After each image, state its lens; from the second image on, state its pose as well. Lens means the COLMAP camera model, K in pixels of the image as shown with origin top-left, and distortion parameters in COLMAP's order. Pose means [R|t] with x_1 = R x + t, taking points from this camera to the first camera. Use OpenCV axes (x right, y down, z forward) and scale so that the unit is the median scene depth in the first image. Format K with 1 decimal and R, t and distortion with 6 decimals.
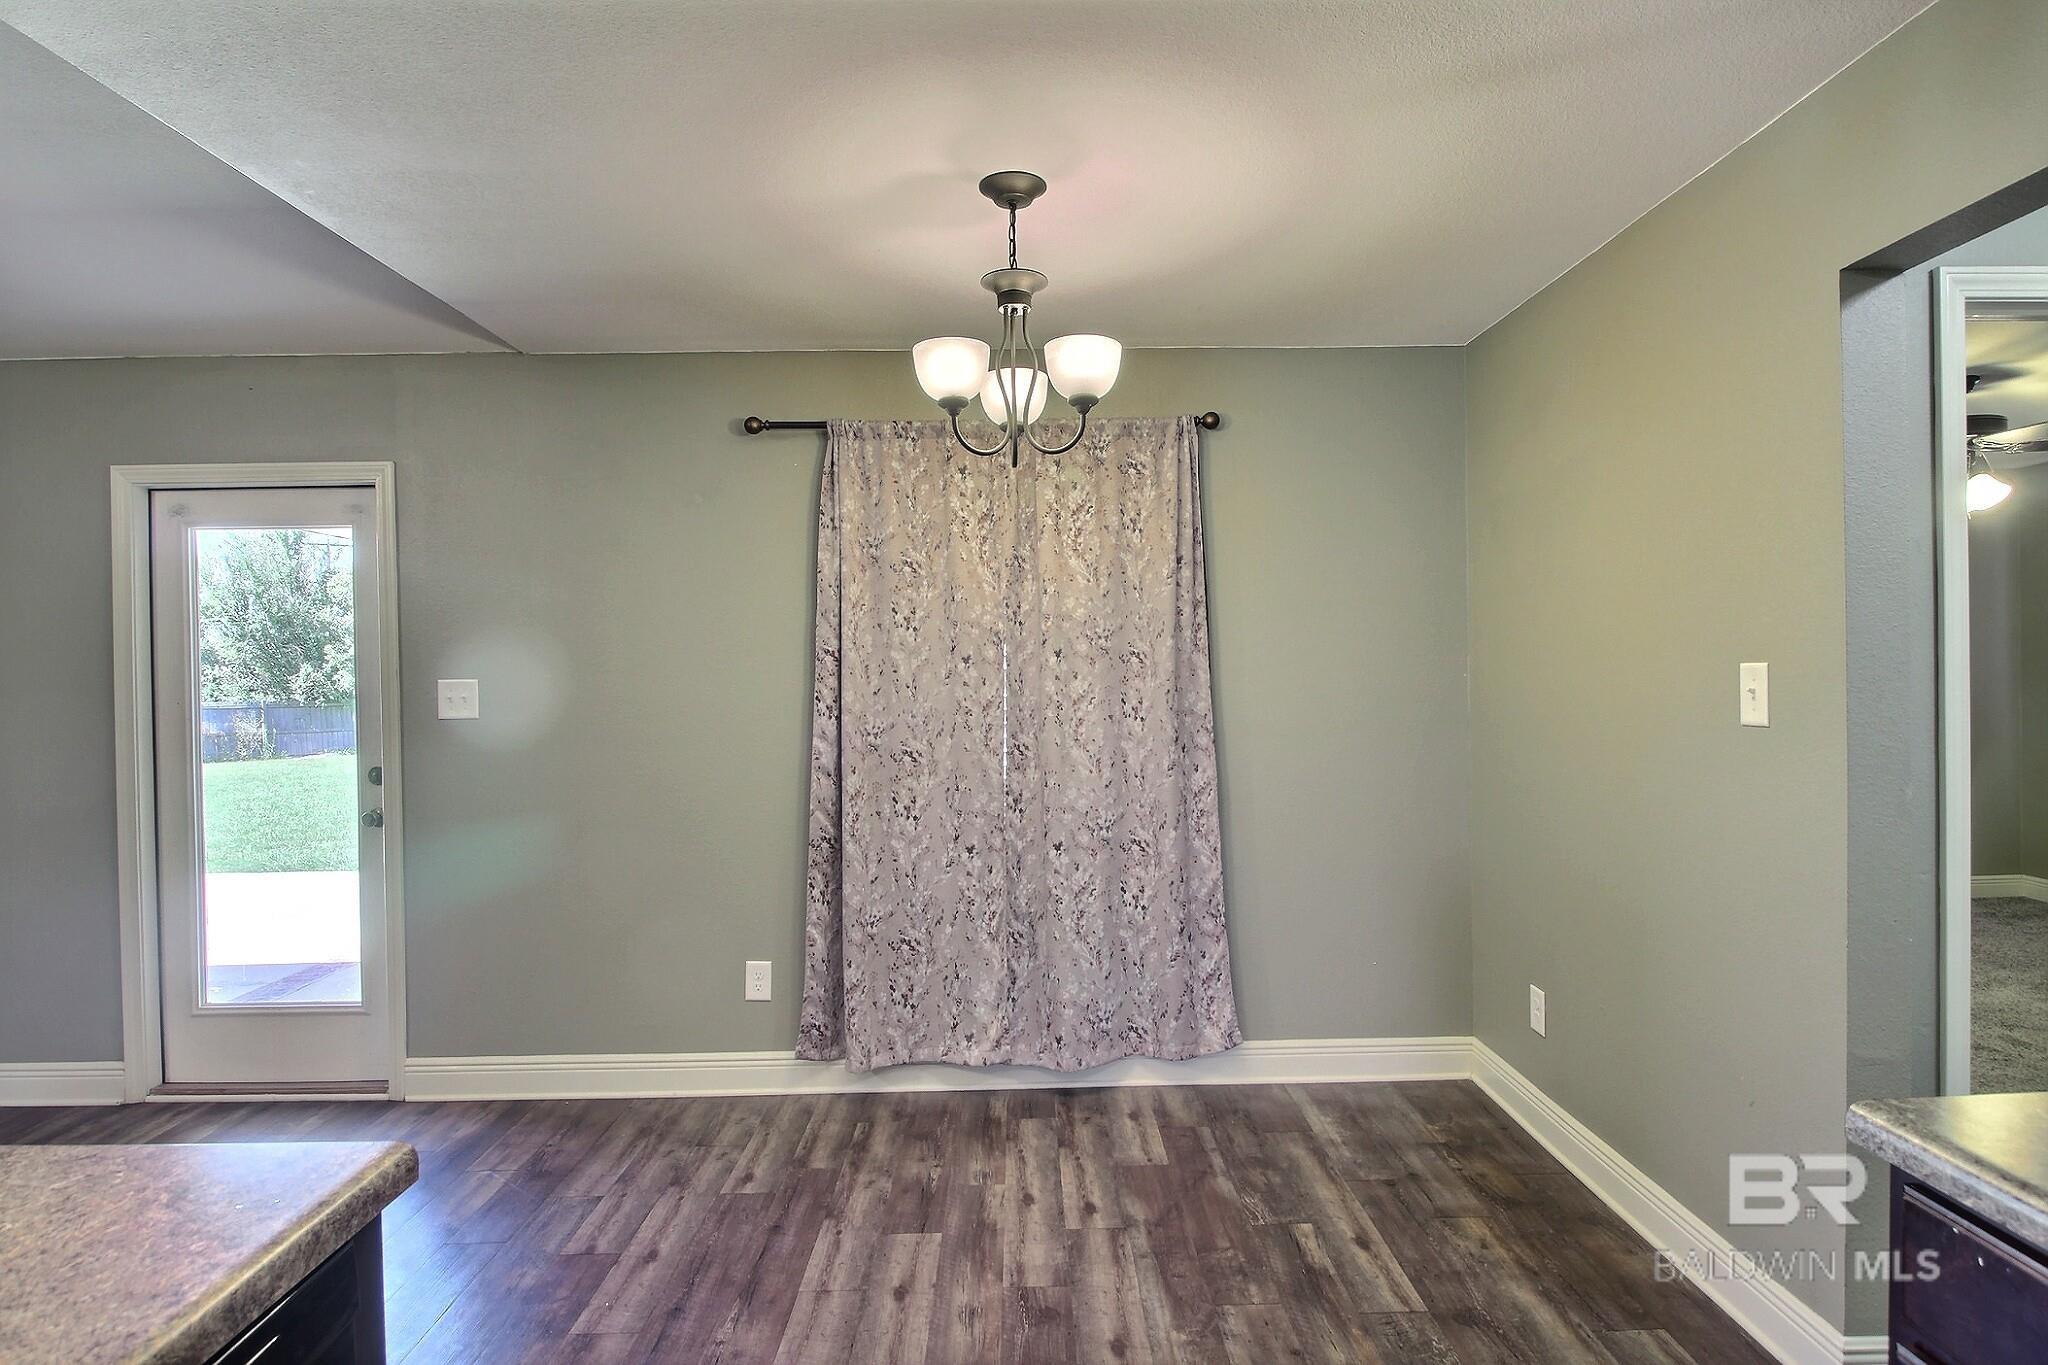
lens RADIAL K [[1090.4, 0, 1030.1], [0, 1090.4, 679.2], [0, 0, 1]] dist [0.003248, -0.010676]
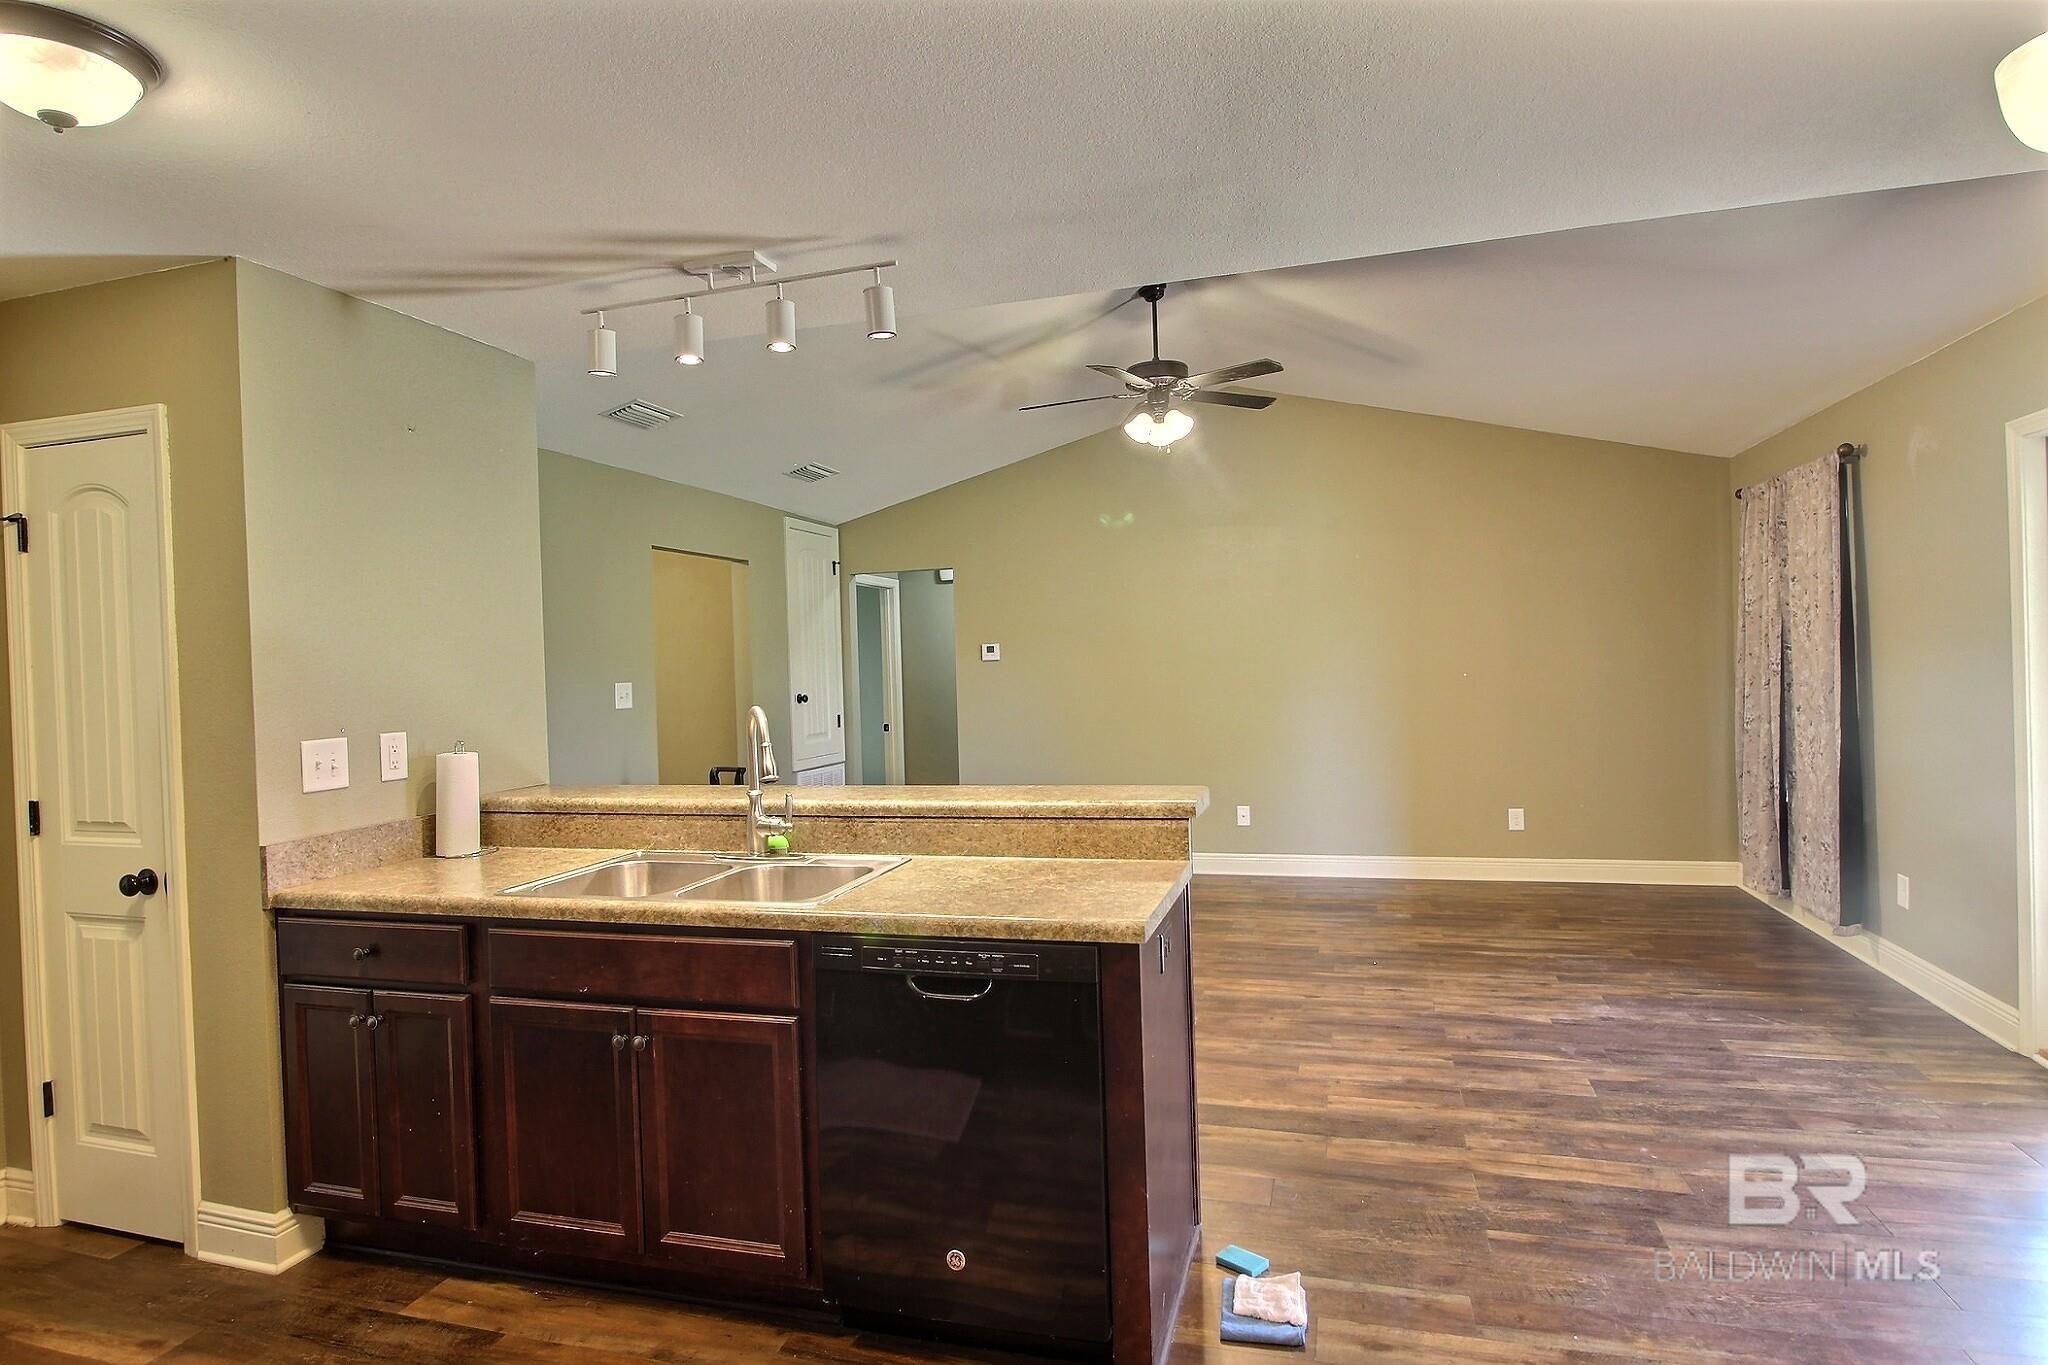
lens RADIAL K [[1090.4, 0, 1040.3], [0, 1090.4, 678.8], [0, 0, 1]] dist [0.003248, -0.010676]
pose [[-0.285554, 0.036655, -0.957662, 0.391386], [0.029562, 0.999130, 0.029427, -0.015364], [0.957907, -0.019908, -0.286389, 0.430559]]
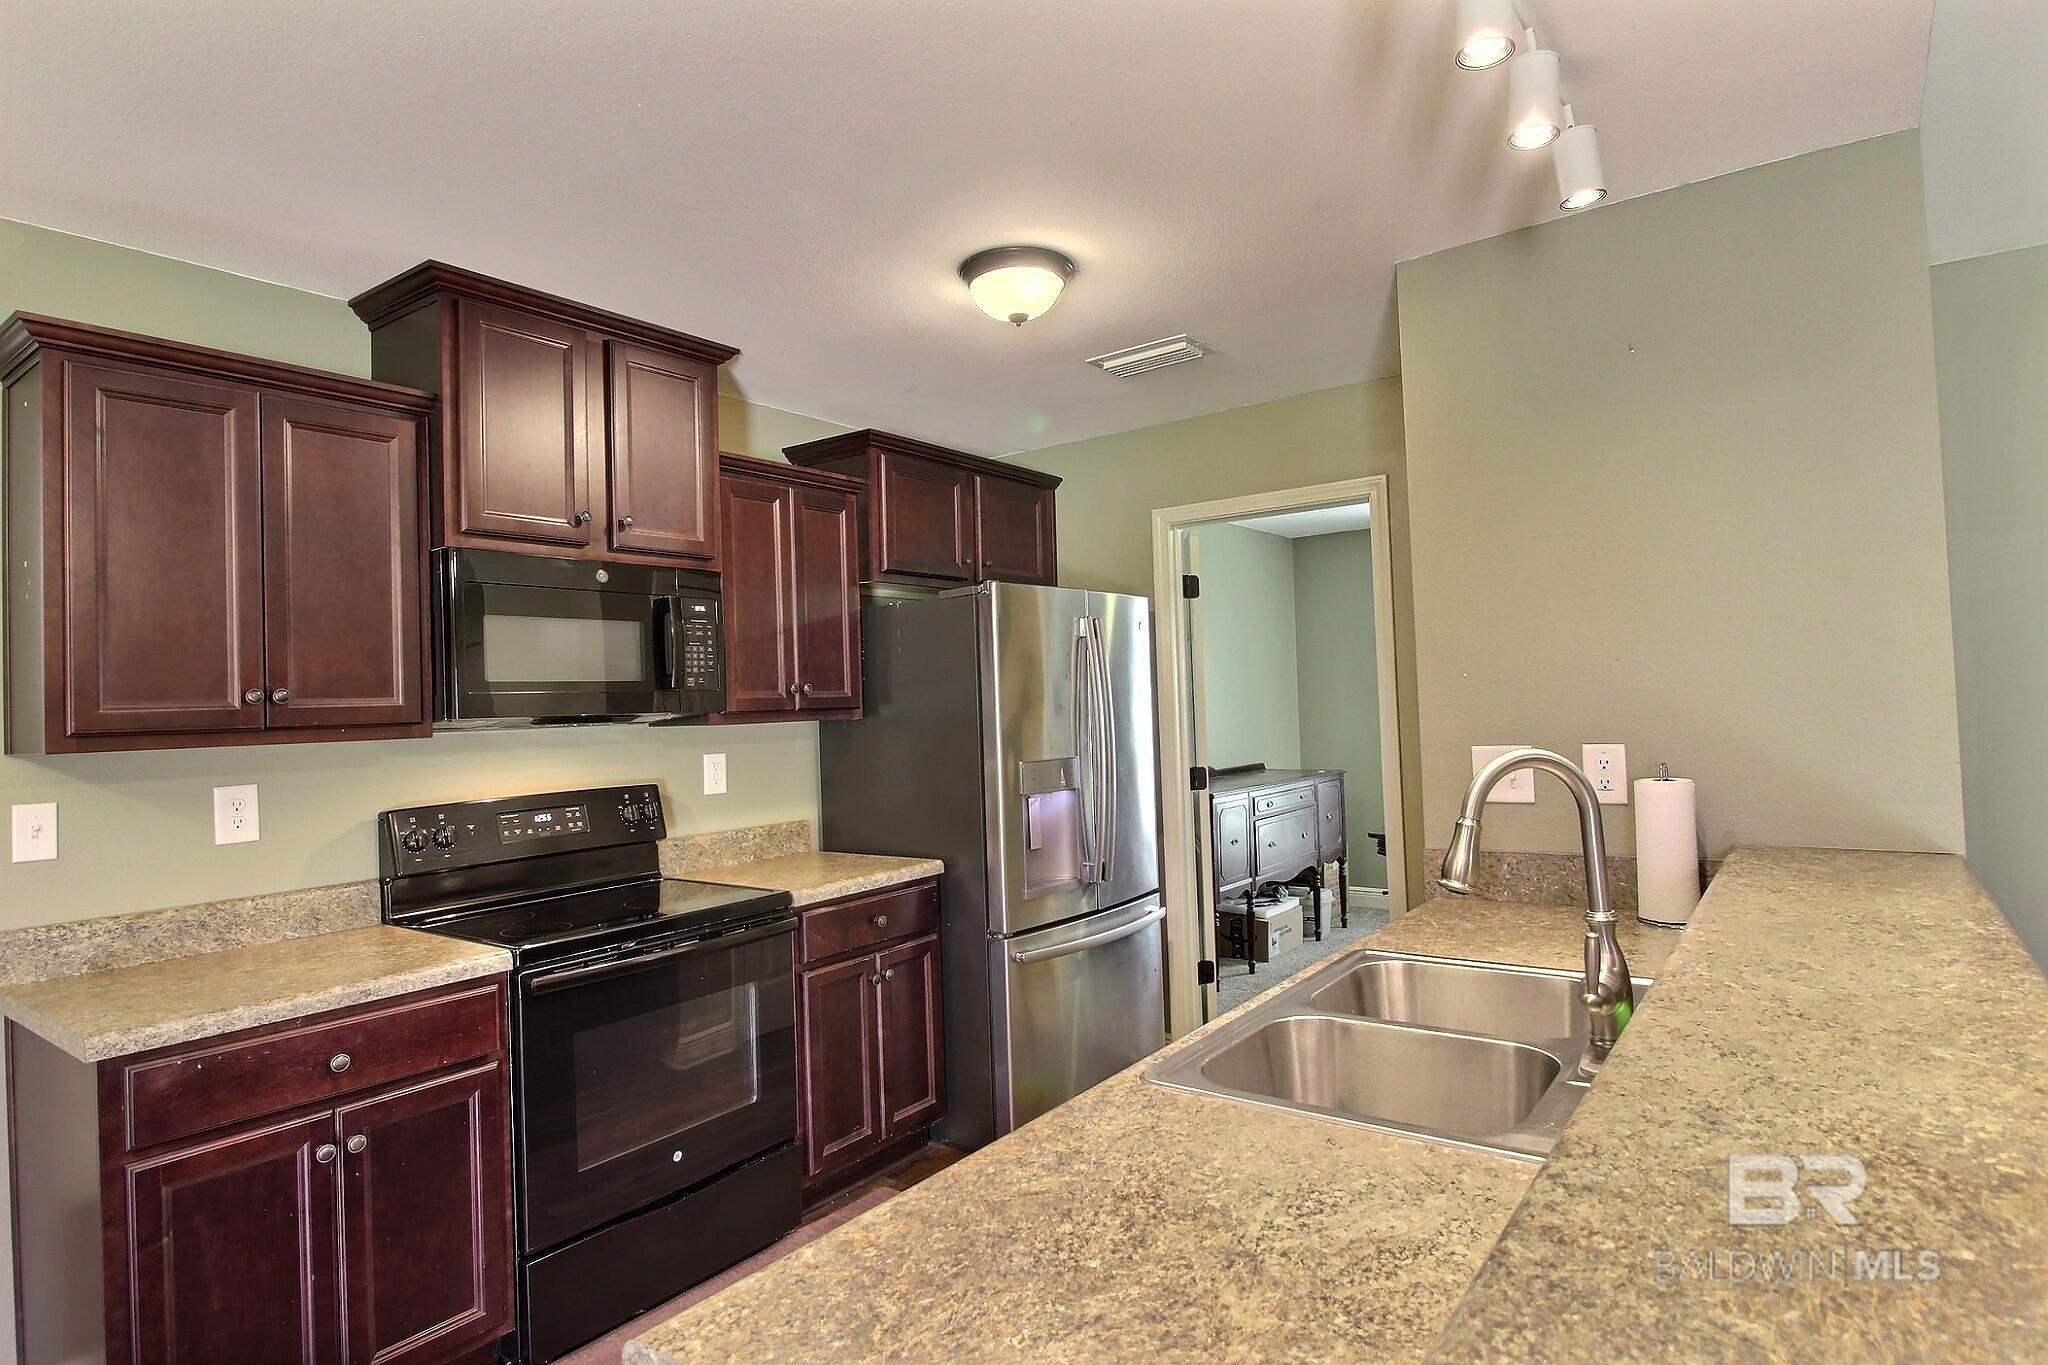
lens RADIAL K [[1090.4, 0, 1039.2], [0, 1090.4, 676.5], [0, 0, 1]] dist [0.003248, -0.010676]
pose [[-0.796907, 0.056856, 0.601420, -0.409135], [0.049646, 0.998357, -0.028599, -0.003468], [-0.602058, 0.007067, -0.798421, 0.453801]]
